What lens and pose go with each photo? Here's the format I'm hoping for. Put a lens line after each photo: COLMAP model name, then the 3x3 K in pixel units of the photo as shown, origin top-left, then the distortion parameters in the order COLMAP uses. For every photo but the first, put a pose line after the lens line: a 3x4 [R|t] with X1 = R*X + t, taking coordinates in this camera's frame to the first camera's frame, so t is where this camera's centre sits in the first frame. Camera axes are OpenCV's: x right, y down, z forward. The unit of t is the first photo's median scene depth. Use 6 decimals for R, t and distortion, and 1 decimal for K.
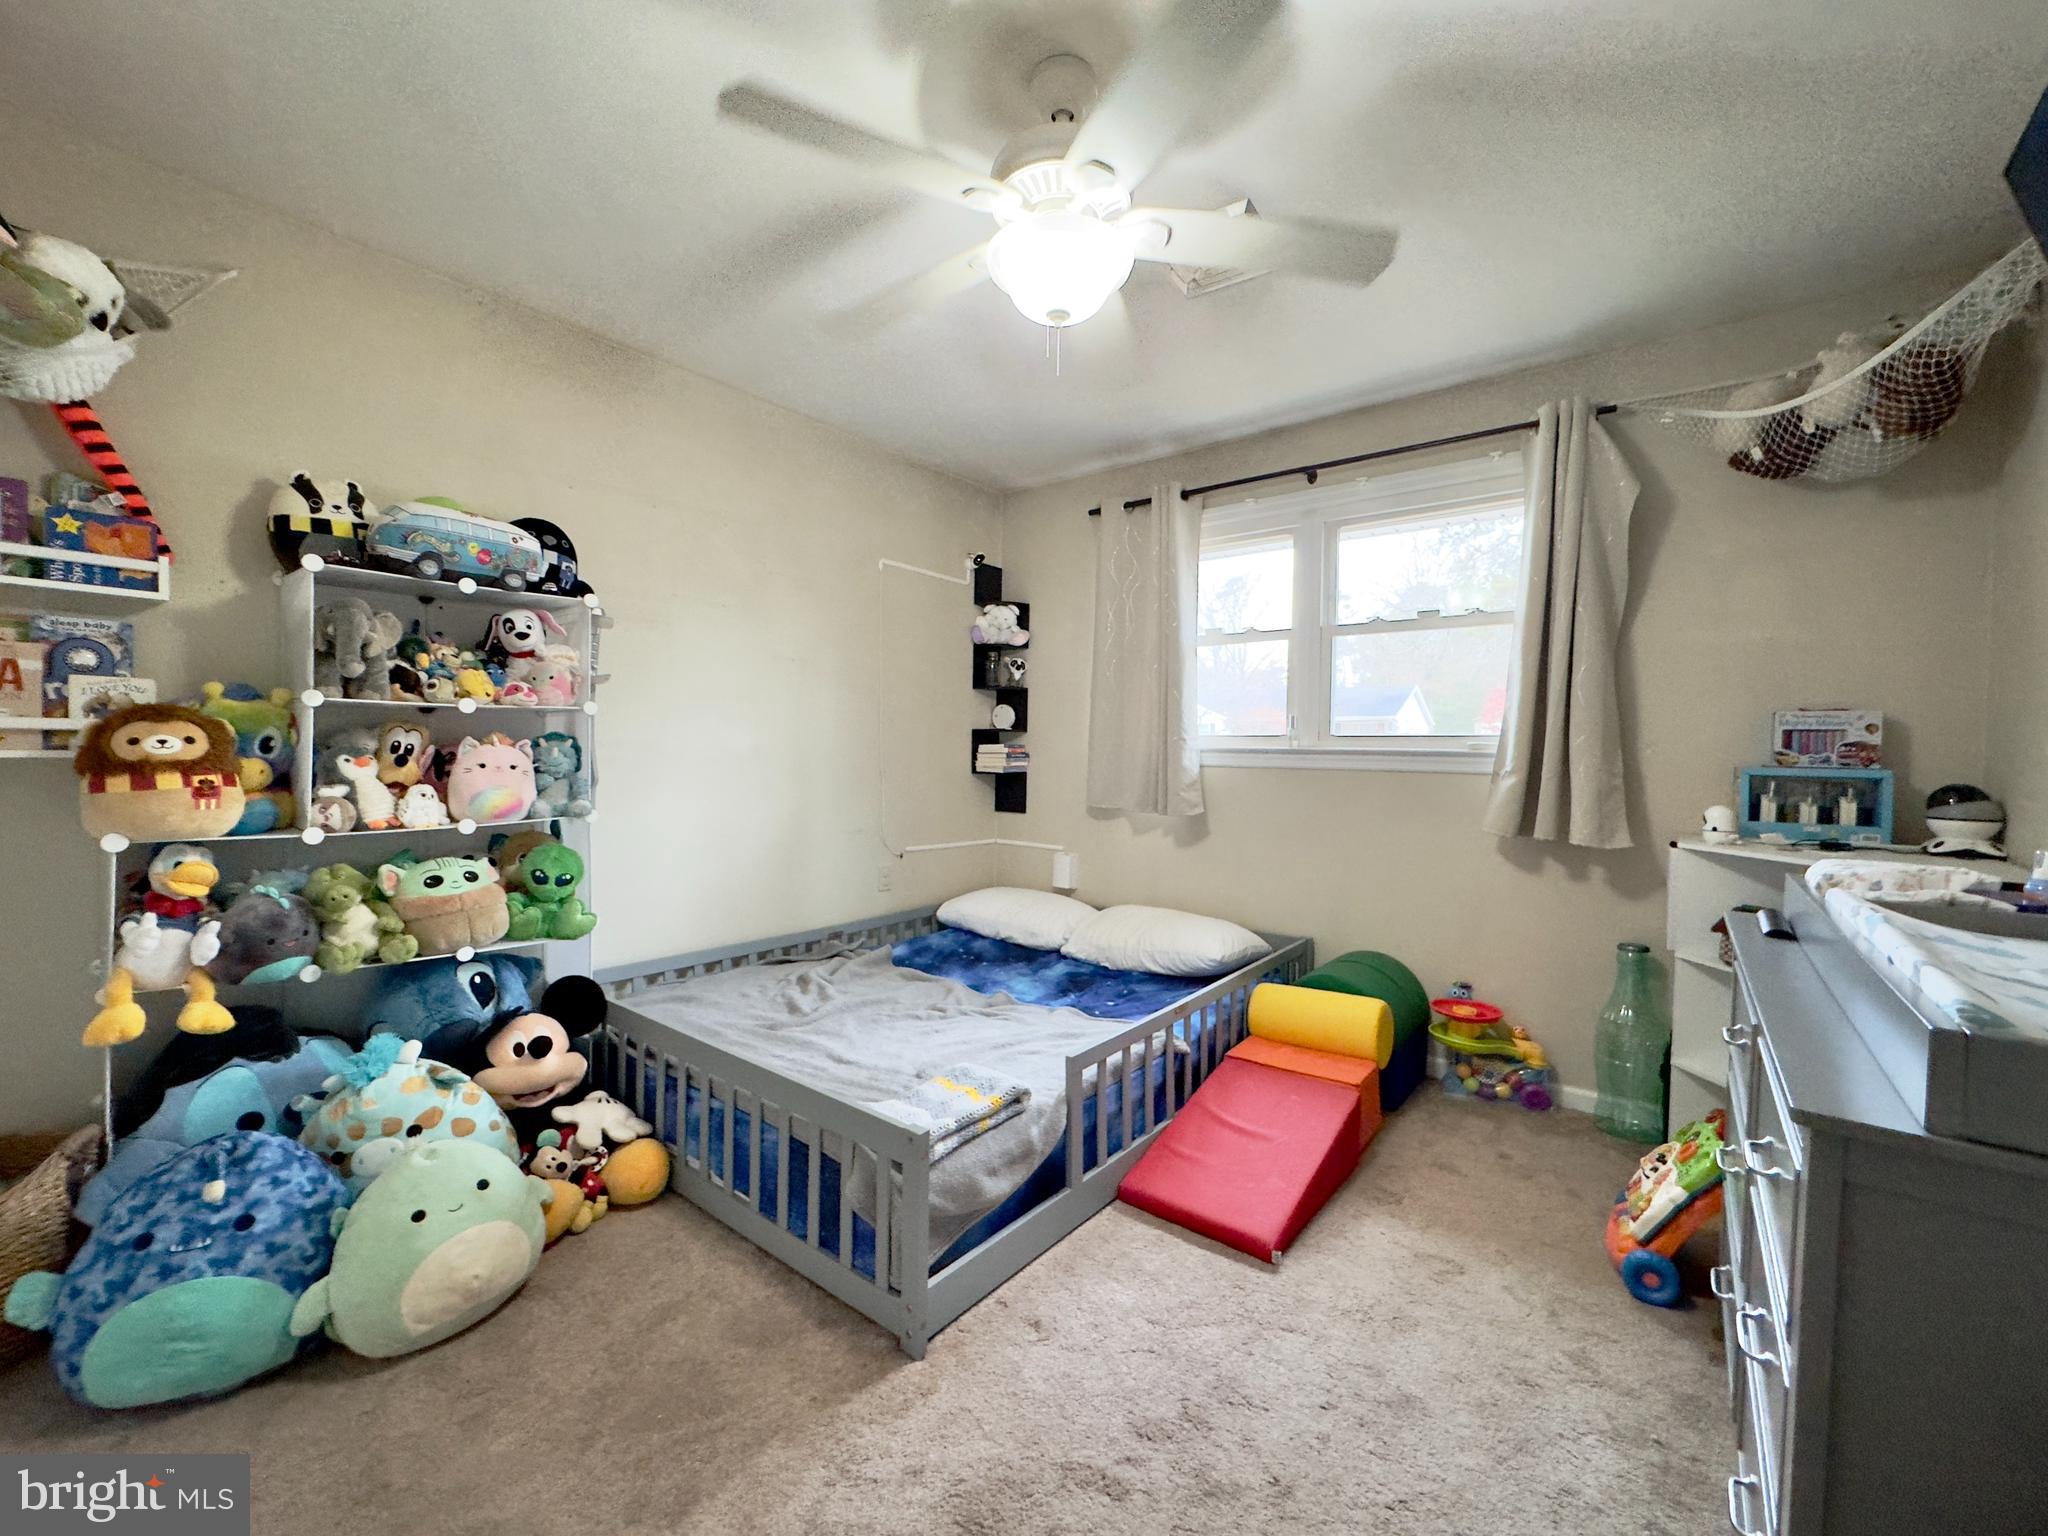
lens RADIAL K [[836.6, 0, 1023.4], [0, 836.6, 767.6], [0, 0, 1]] dist [-0.000509, 0.000075]
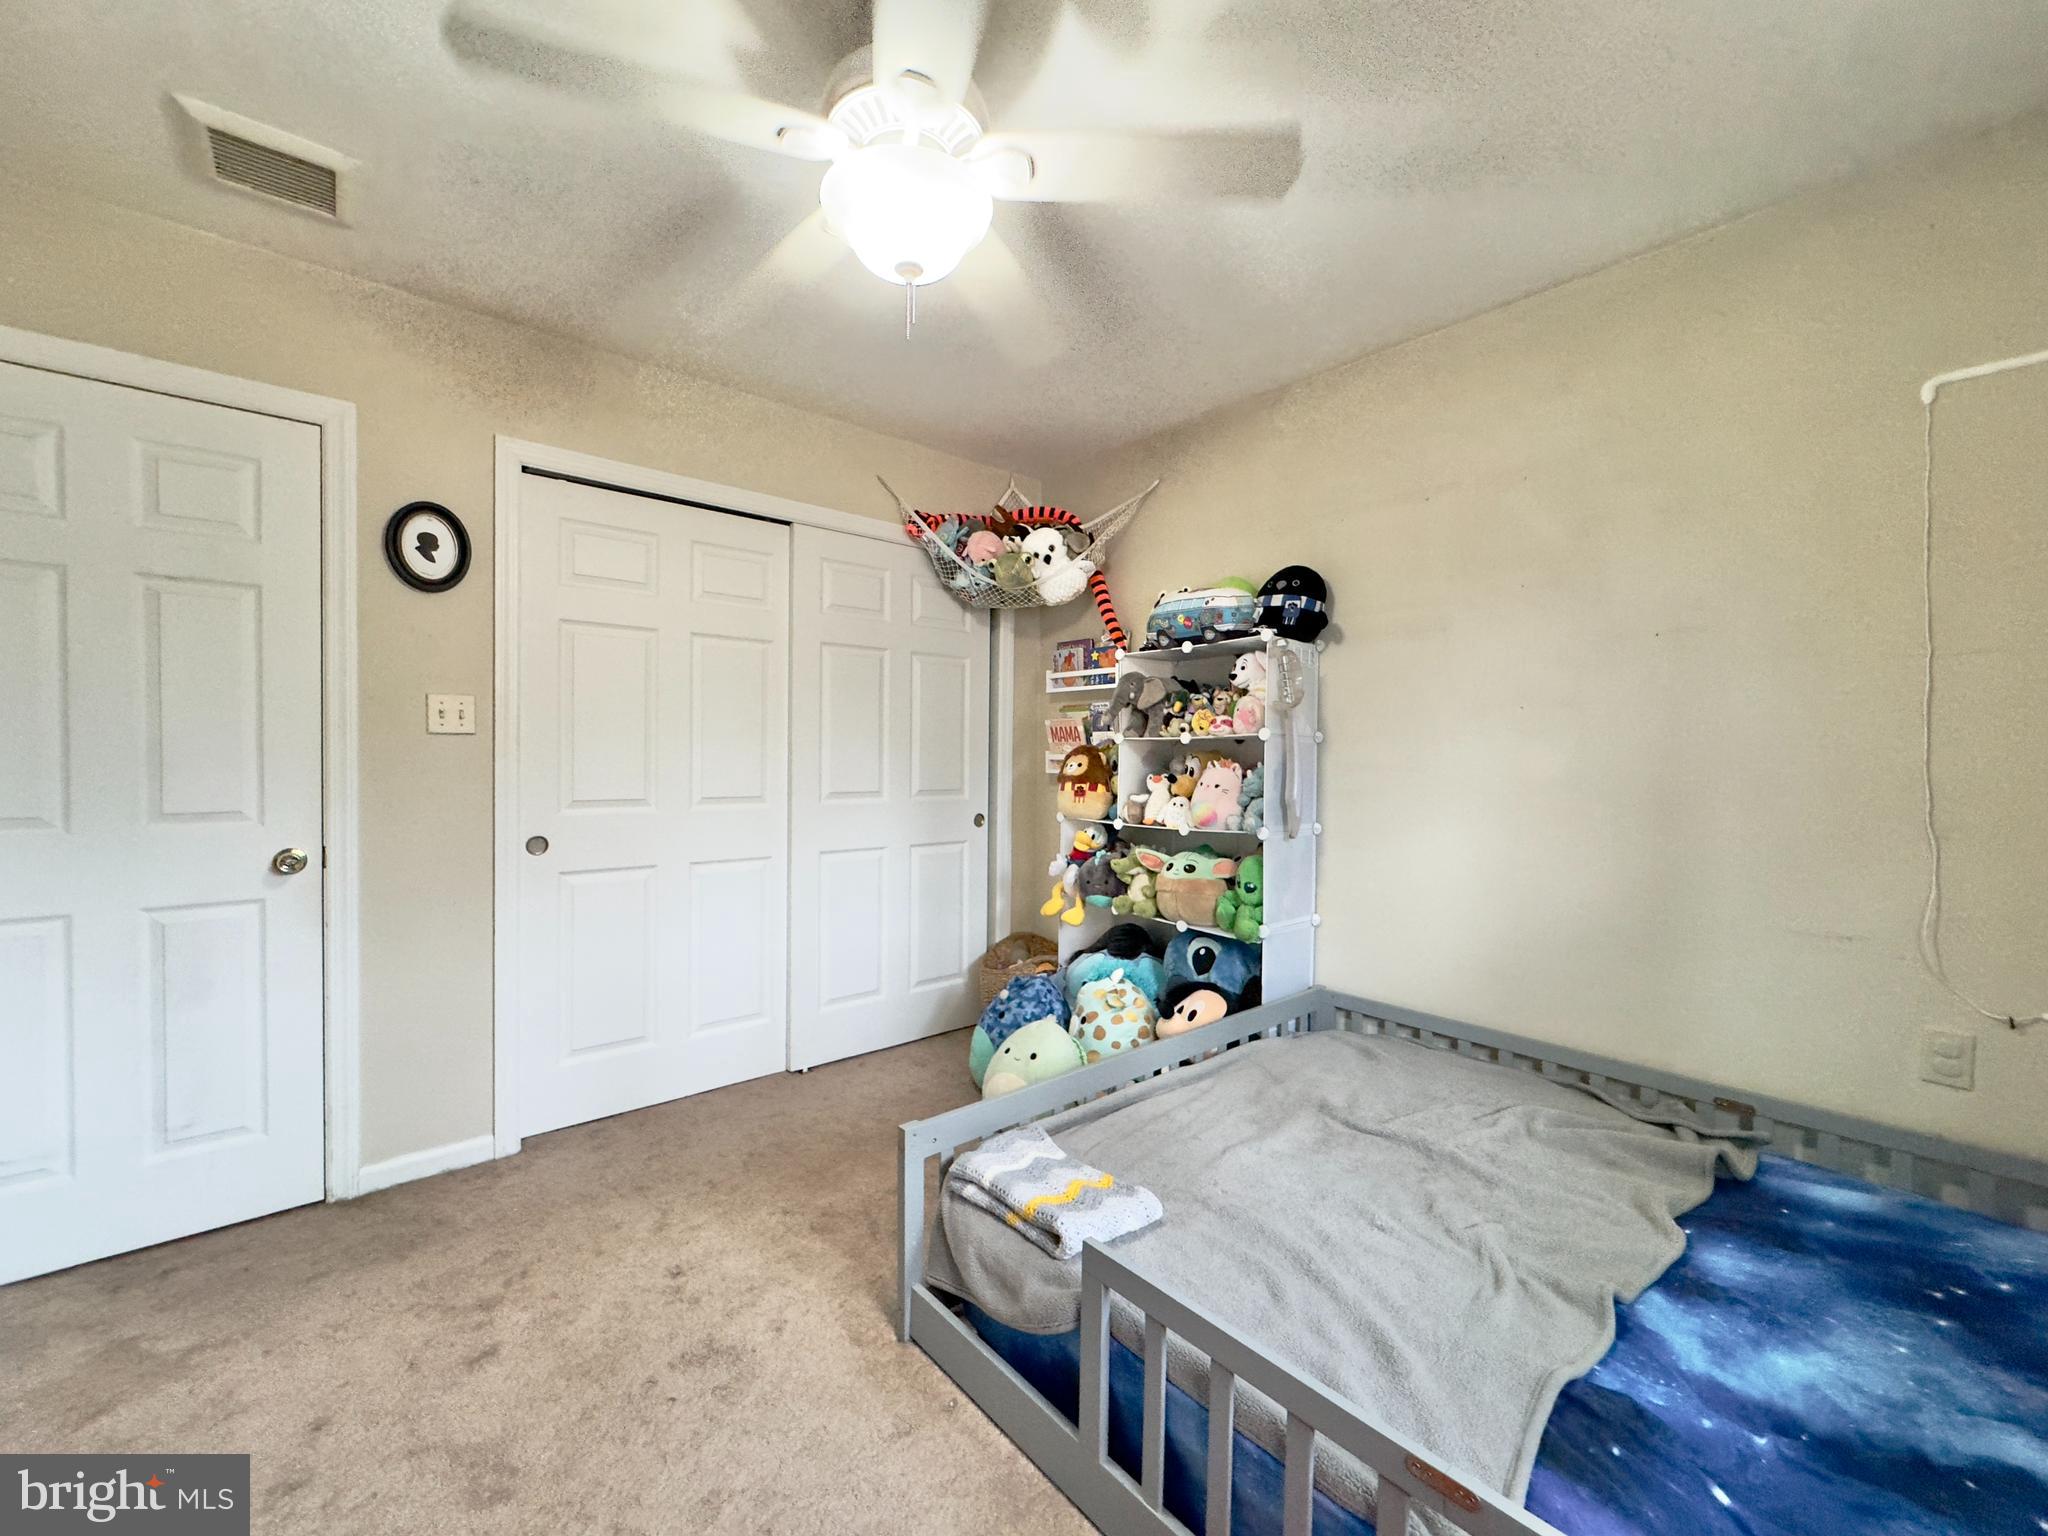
lens RADIAL K [[836.6, 0, 1027.2], [0, 836.6, 765.7], [0, 0, 1]] dist [-0.000509, 0.000075]
pose [[-0.198952, -0.003331, -0.980004, 0.702070], [-0.029891, 0.999550, 0.002671, -0.027238], [0.979553, 0.029824, -0.198961, 1.059472]]
